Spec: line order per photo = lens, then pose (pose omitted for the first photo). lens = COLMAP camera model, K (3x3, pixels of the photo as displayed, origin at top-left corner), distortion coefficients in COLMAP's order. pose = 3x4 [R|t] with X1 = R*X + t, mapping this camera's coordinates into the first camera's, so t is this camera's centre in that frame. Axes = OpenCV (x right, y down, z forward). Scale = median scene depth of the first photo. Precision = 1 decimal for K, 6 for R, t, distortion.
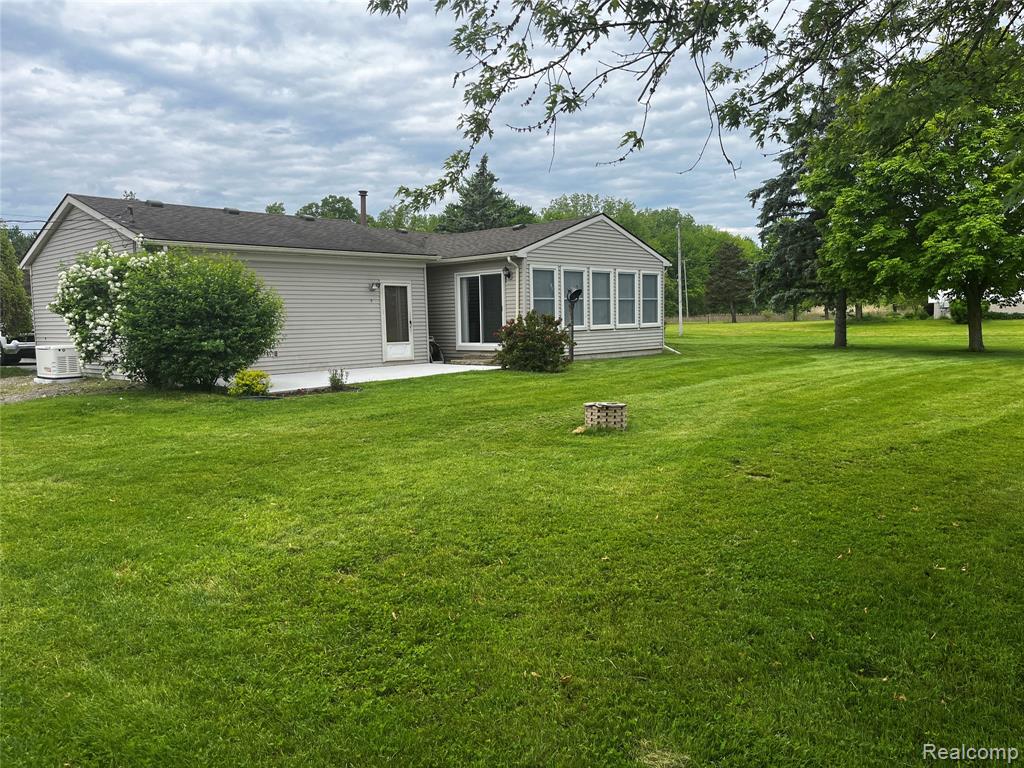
lens RADIAL K [[772.8, 0, 516.3], [0, 772.8, 385.1], [0, 0, 1]] dist [0.106430, -0.112823]
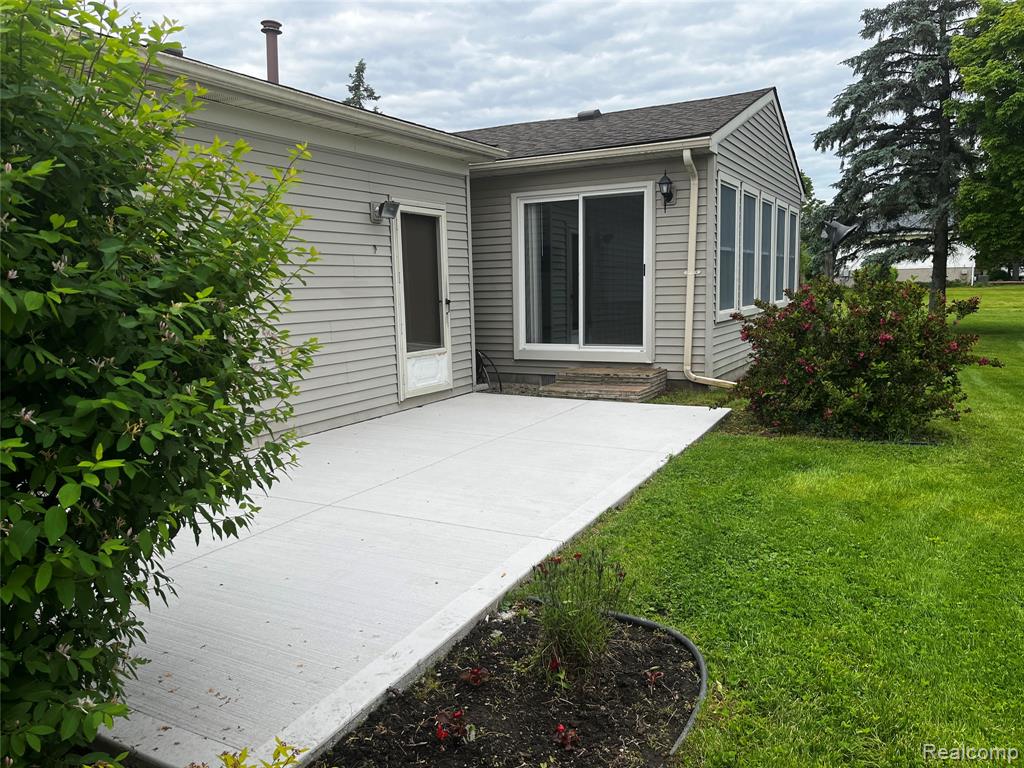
lens RADIAL K [[772.8, 0, 516.3], [0, 772.8, 385.1], [0, 0, 1]] dist [0.106430, -0.112823]
pose [[0.970989, -0.028106, 0.237467, -0.202176], [0.017545, 0.998766, 0.046468, -0.054025], [-0.238480, -0.040954, 0.970284, 0.569846]]
